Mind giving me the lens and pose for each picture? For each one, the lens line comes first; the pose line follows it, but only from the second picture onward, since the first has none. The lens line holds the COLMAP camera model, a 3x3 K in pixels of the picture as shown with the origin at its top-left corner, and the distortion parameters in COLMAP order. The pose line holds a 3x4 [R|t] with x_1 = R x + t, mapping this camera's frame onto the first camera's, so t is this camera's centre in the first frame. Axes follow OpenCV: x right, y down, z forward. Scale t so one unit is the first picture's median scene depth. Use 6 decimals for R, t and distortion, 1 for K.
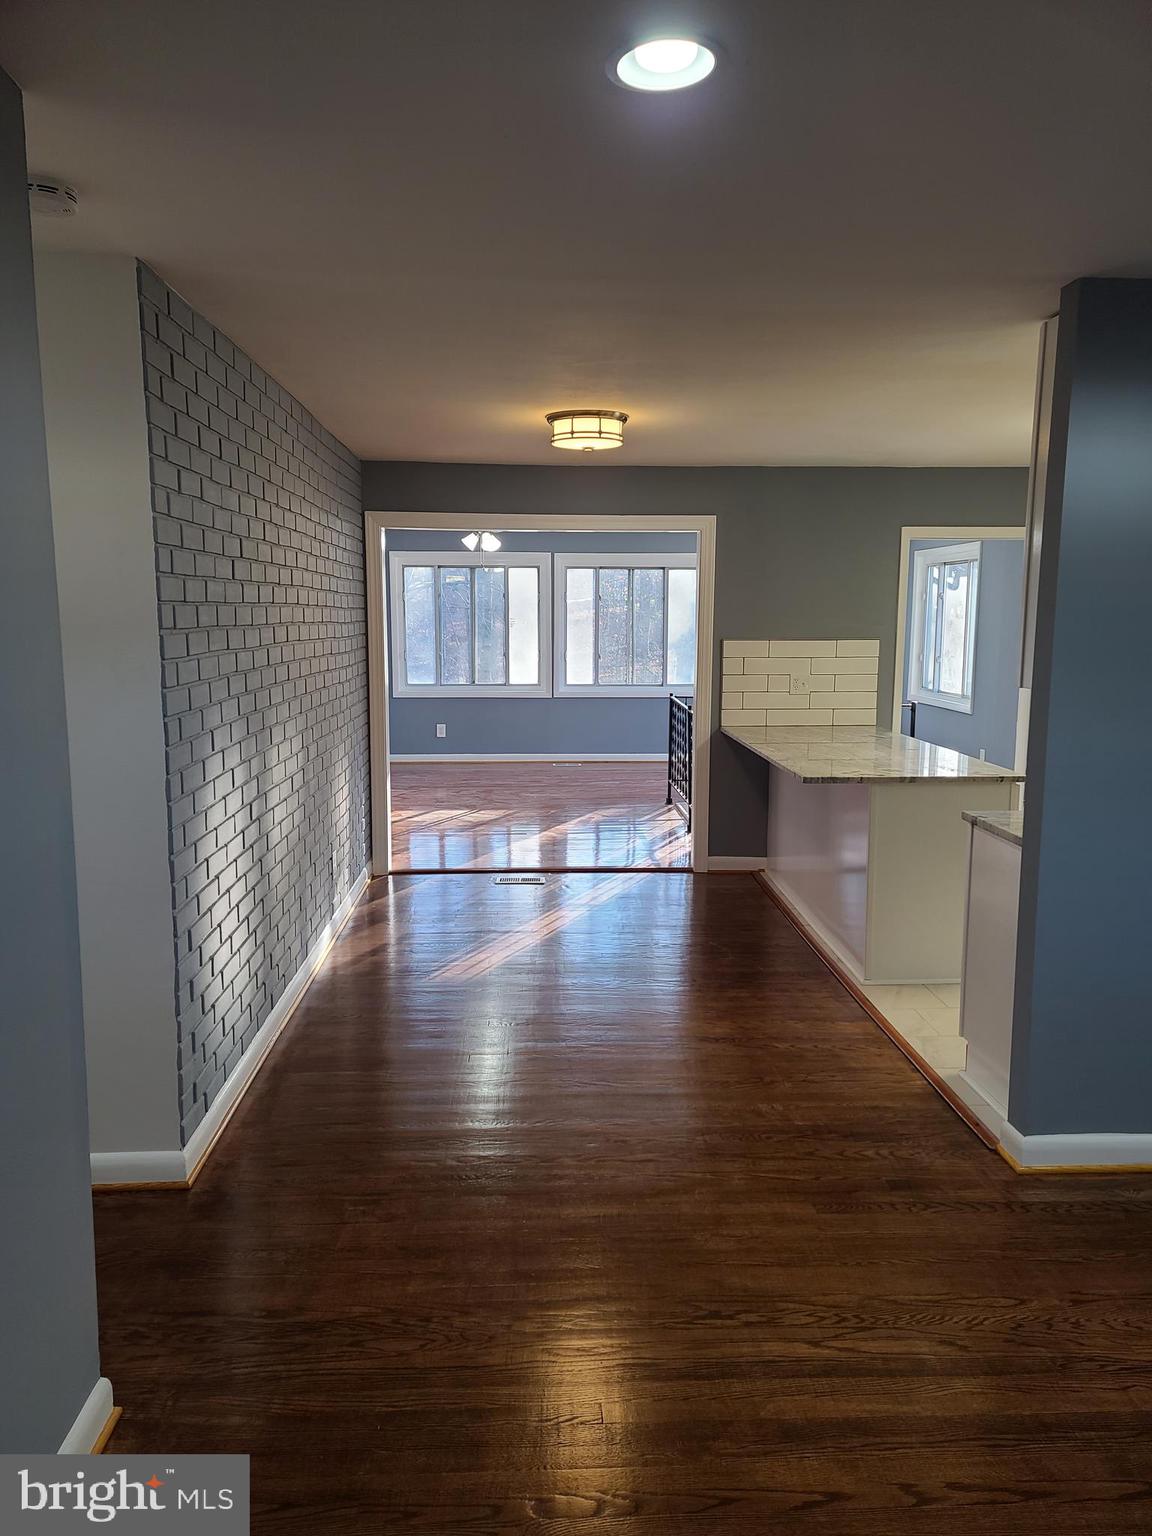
lens RADIAL K [[1110.1, 0, 592.4], [0, 1110.1, 766.3], [0, 0, 1]] dist [0.085401, -0.066106]
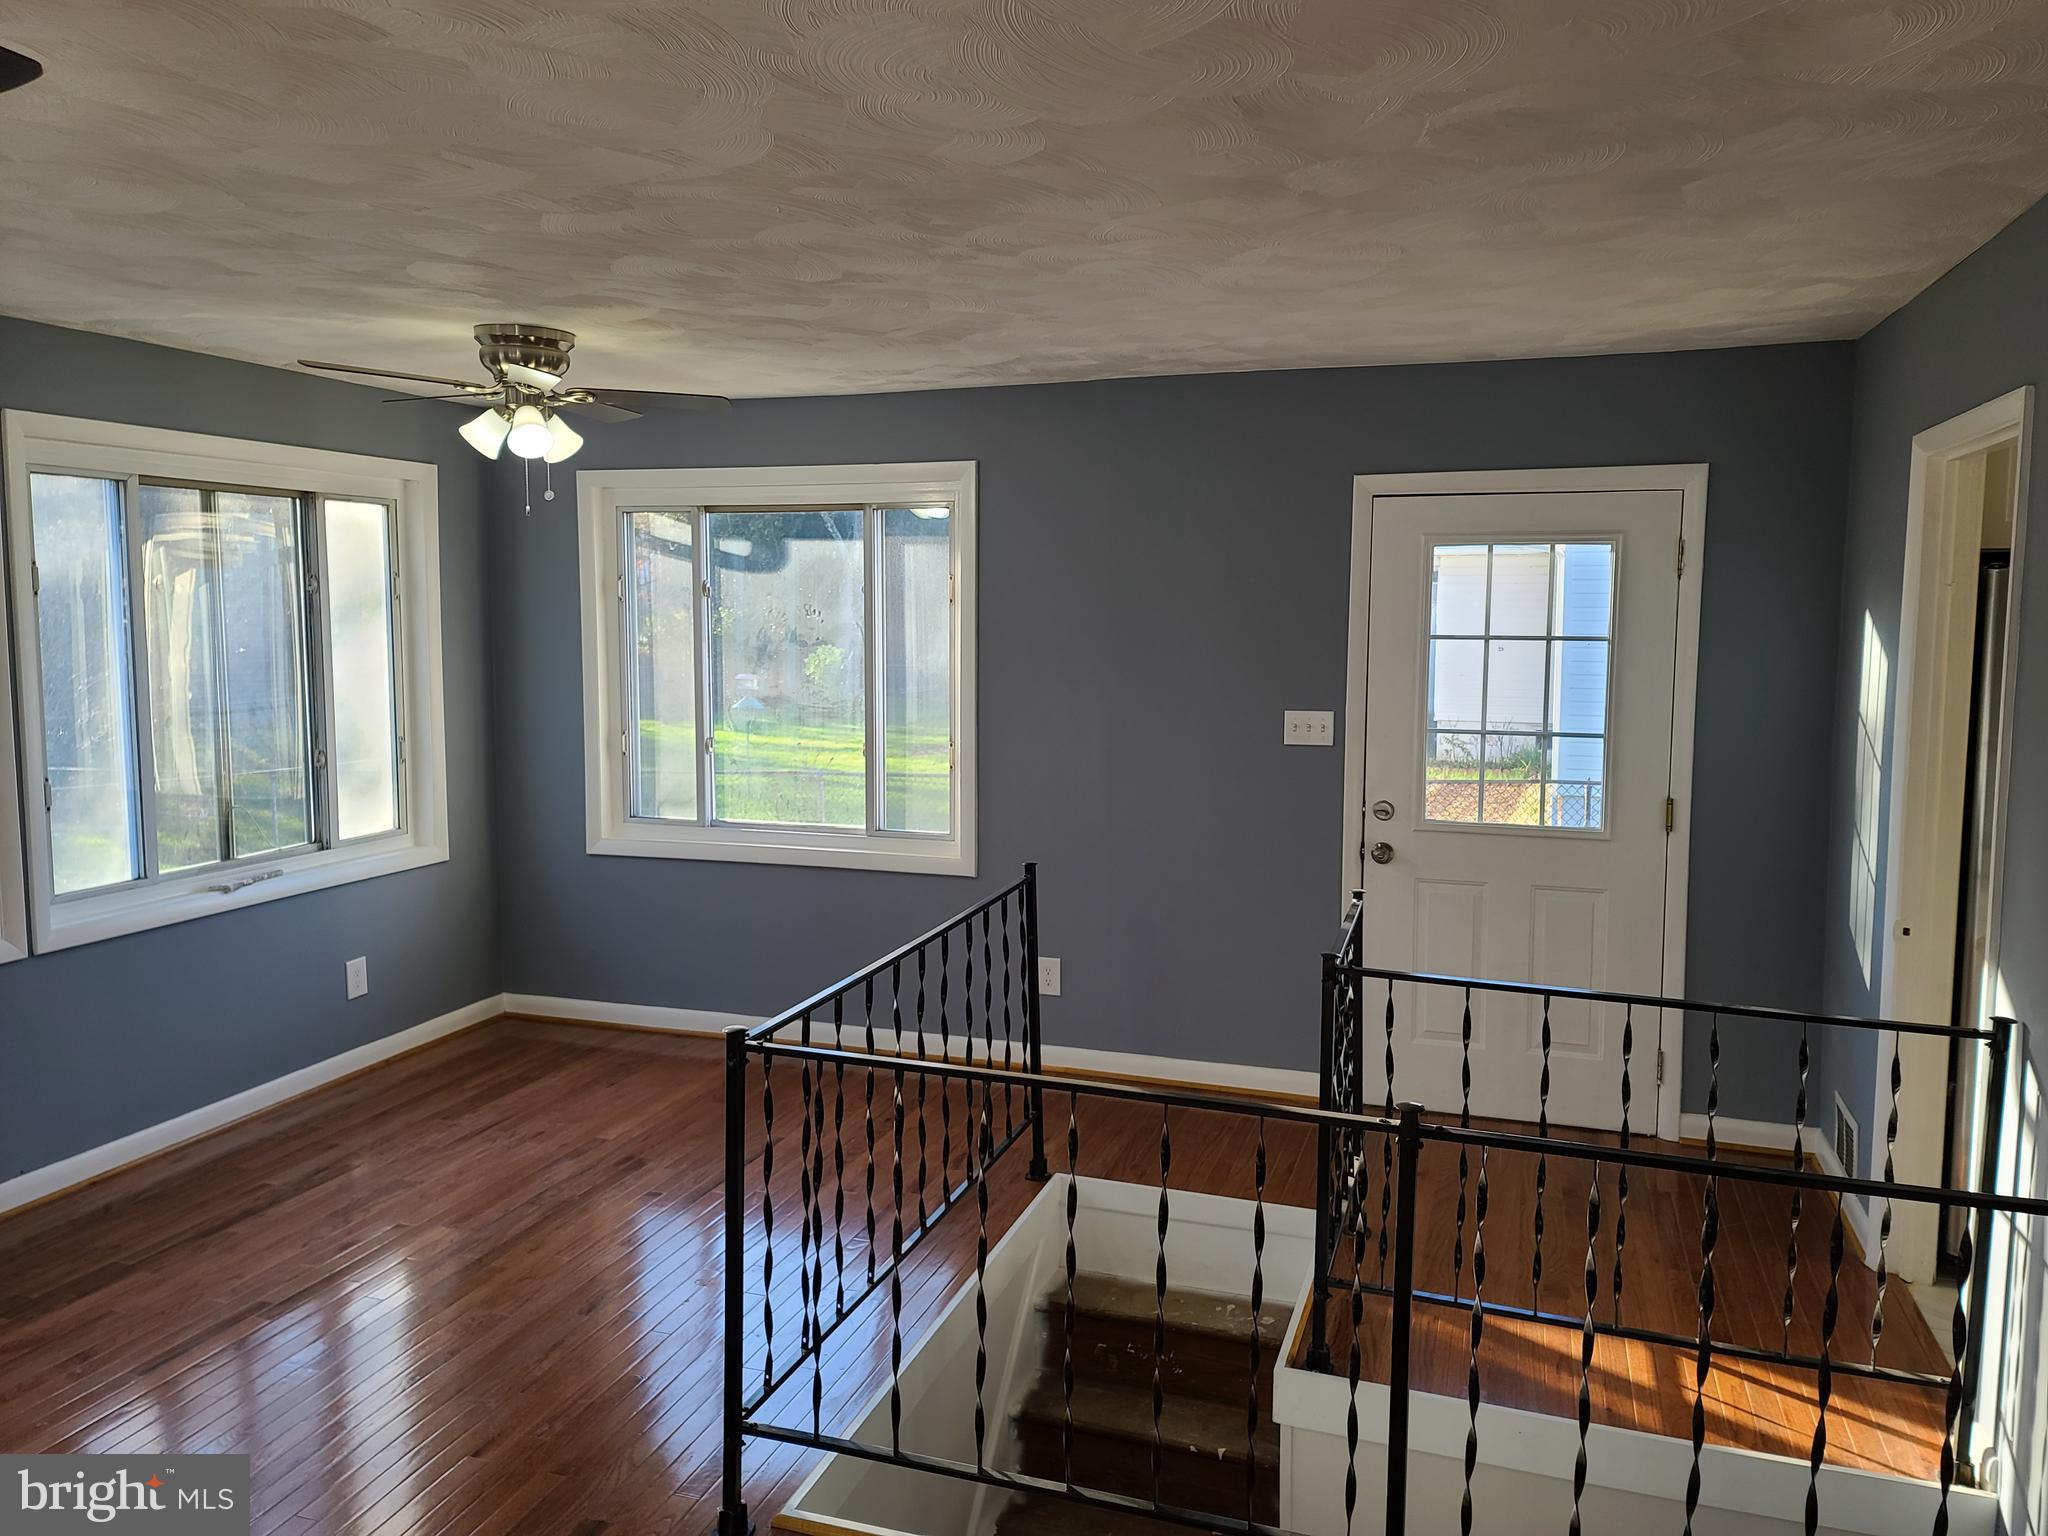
lens RADIAL K [[1480.1, 0, 1026.3], [0, 1480.1, 749.1], [0, 0, 1]] dist [0.085401, -0.066106]
pose [[0.376617, -0.093091, 0.921680, -0.278057], [0.121847, 0.991272, 0.050331, -0.215386], [-0.918321, 0.093348, 0.384672, 1.386185]]
